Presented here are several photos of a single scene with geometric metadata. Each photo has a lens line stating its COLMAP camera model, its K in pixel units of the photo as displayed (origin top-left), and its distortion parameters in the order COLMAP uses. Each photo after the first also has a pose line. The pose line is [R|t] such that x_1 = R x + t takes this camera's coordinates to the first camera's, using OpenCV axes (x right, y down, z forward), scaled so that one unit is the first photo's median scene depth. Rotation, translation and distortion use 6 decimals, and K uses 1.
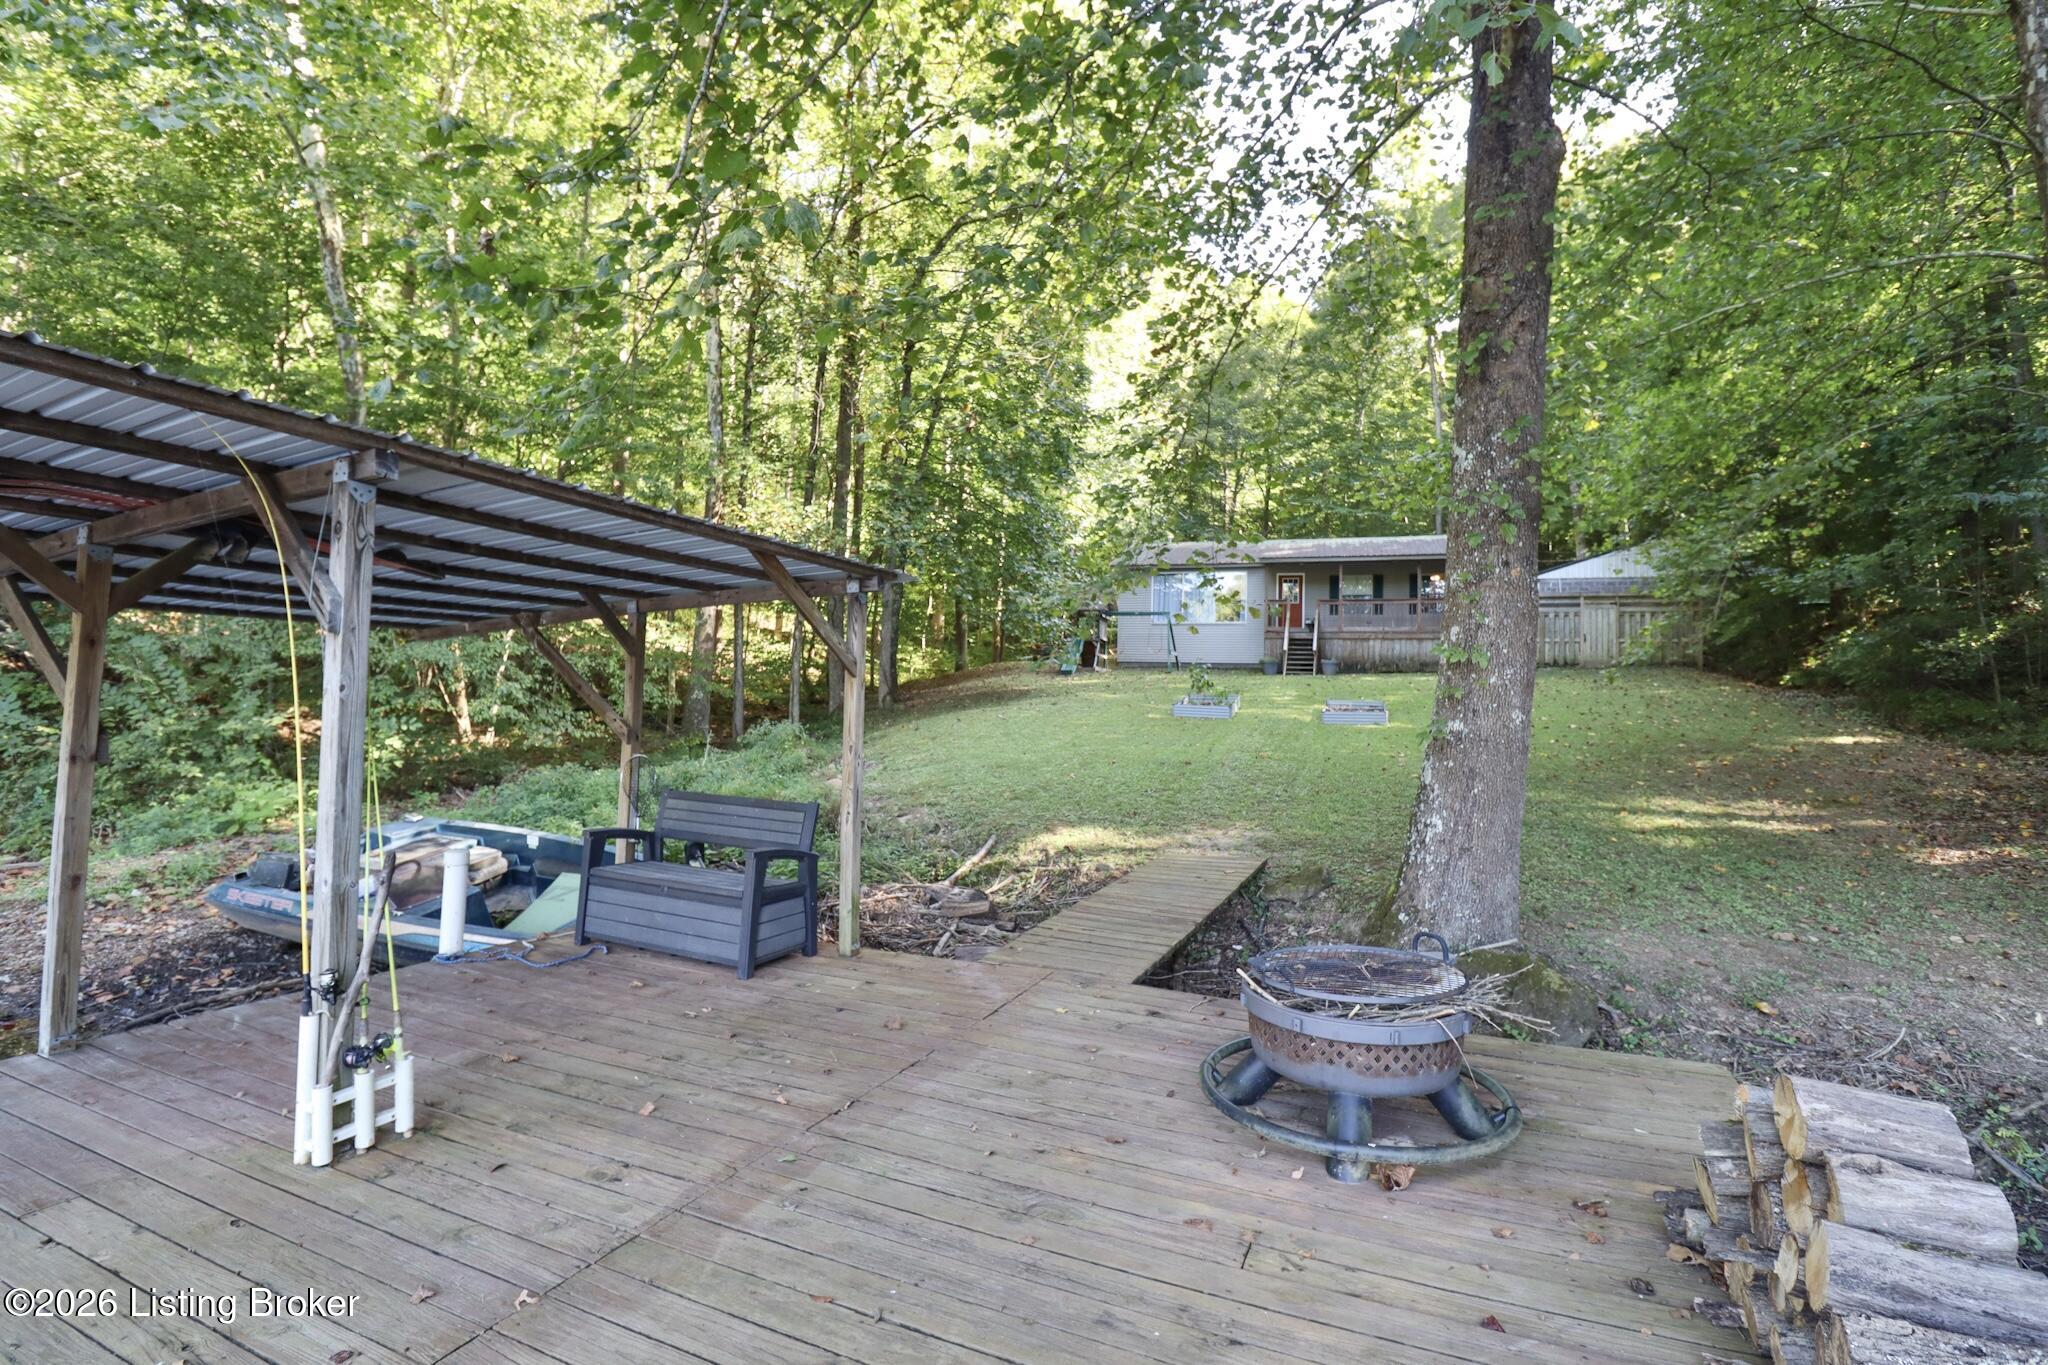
lens RADIAL K [[948.6, 0, 1017.0], [0, 948.6, 675.7], [0, 0, 1]] dist [-0.002752, -0.007499]
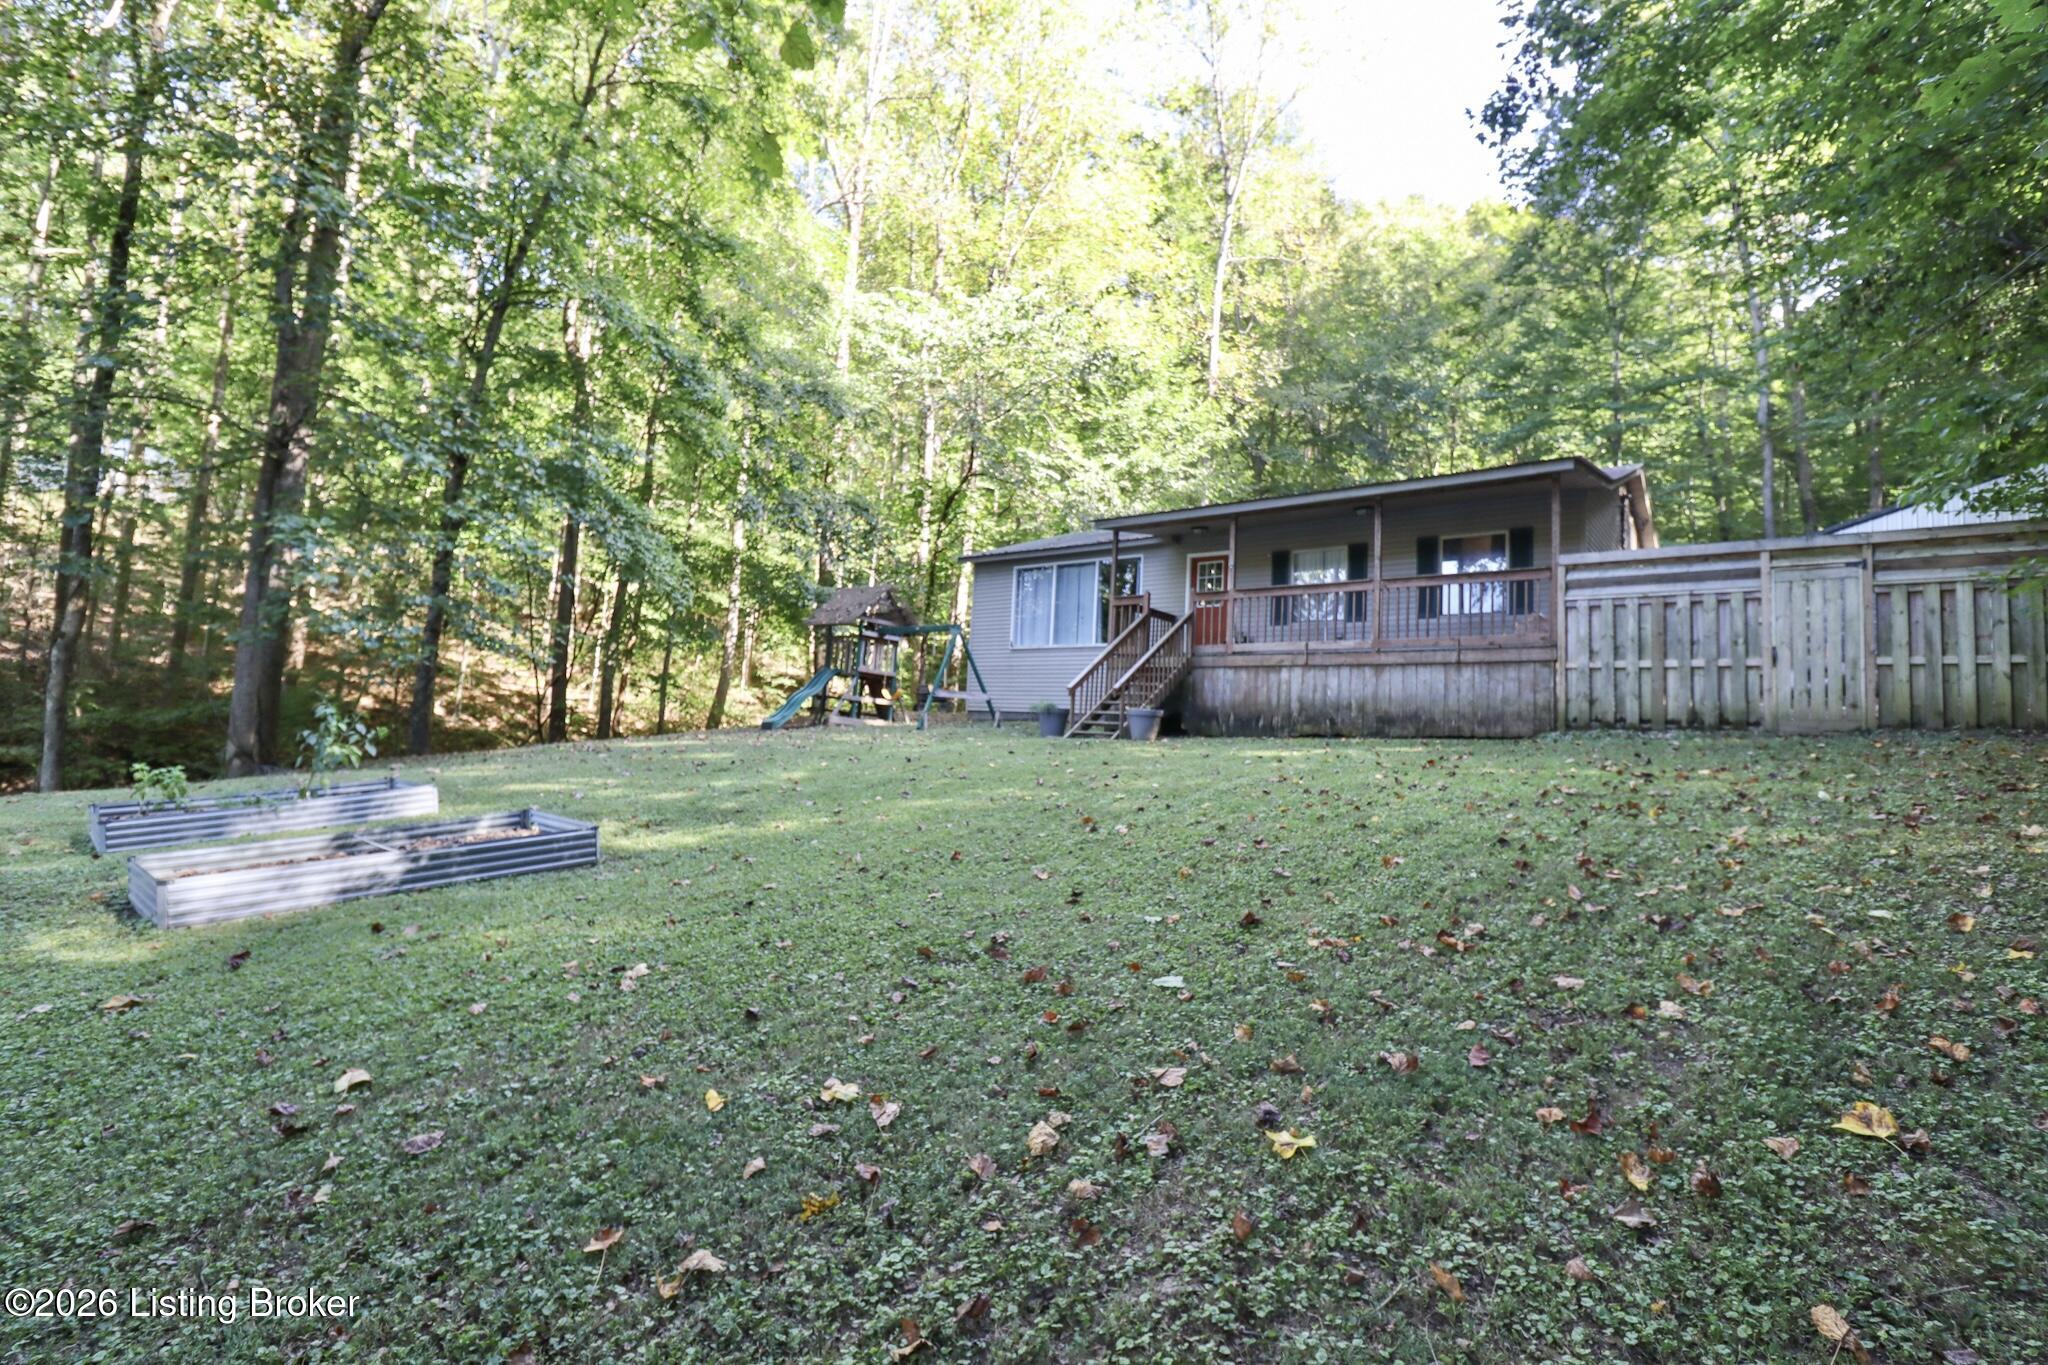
lens RADIAL K [[948.6, 0, 1037.1], [0, 948.6, 673.0], [0, 0, 1]] dist [-0.002752, -0.007499]
pose [[0.936078, -0.006878, -0.351727, 0.428074], [-0.013956, 0.998296, -0.056665, -0.006306], [0.351517, 0.057952, 0.934386, 0.501398]]
